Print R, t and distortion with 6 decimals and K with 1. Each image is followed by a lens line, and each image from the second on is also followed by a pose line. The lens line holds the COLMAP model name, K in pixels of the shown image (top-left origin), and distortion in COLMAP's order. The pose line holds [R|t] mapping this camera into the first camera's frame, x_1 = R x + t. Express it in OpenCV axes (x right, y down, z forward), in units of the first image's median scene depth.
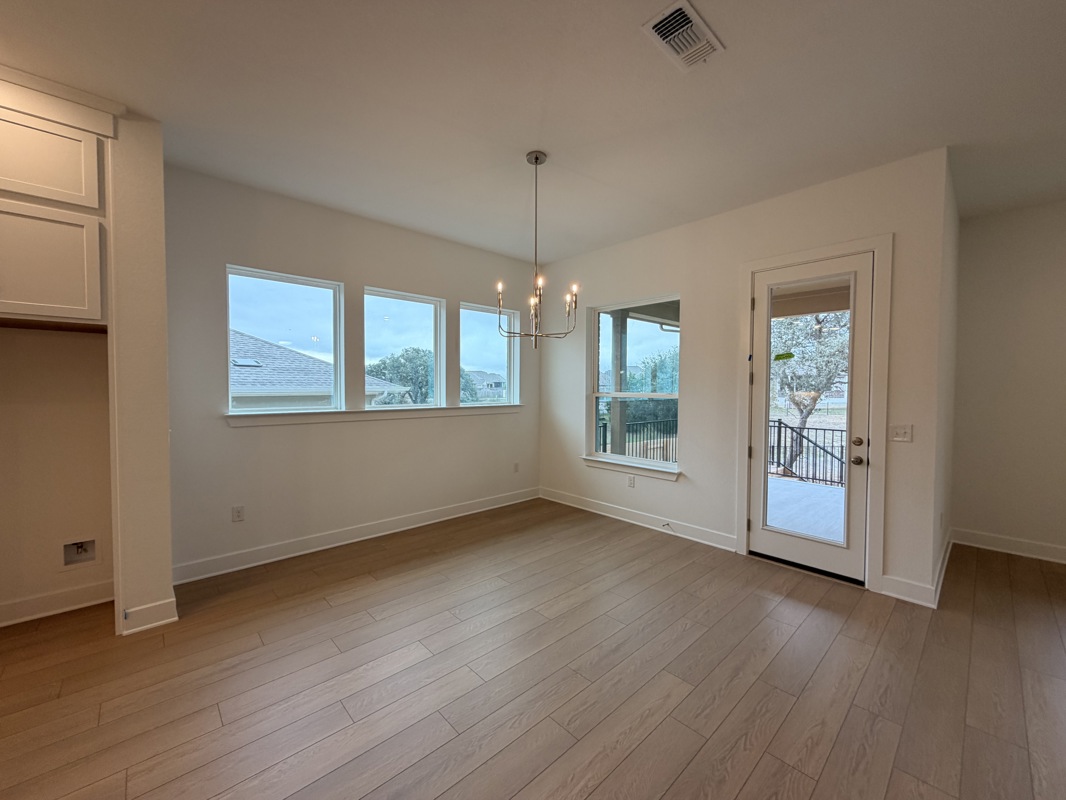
lens RADIAL K [[428.4, 0, 530.6], [0, 428.4, 403.6], [0, 0, 1]] dist [-0.000887, 0.000601]
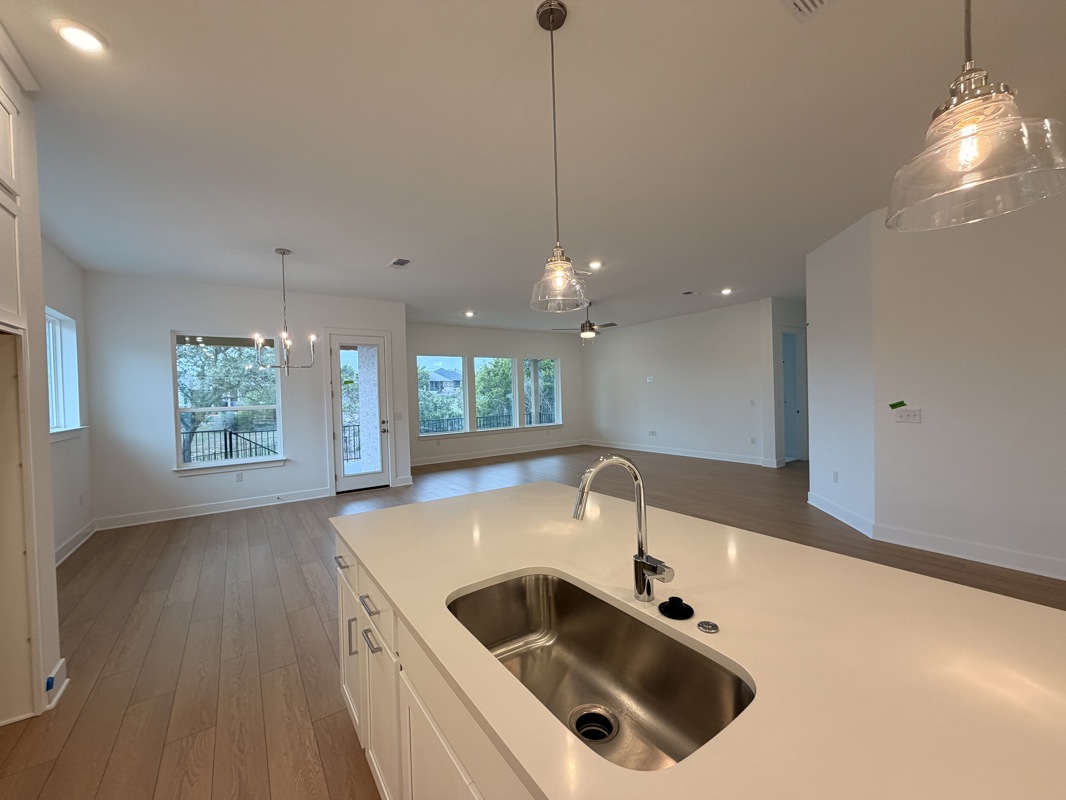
lens RADIAL K [[428.4, 0, 531.4], [0, 428.4, 399.7], [0, 0, 1]] dist [-0.000887, 0.000601]
pose [[0.131270, -0.021603, 0.991111, -1.310511], [0.070147, 0.997459, 0.012450, -0.001081], [-0.988862, 0.067889, 0.132452, -0.053817]]
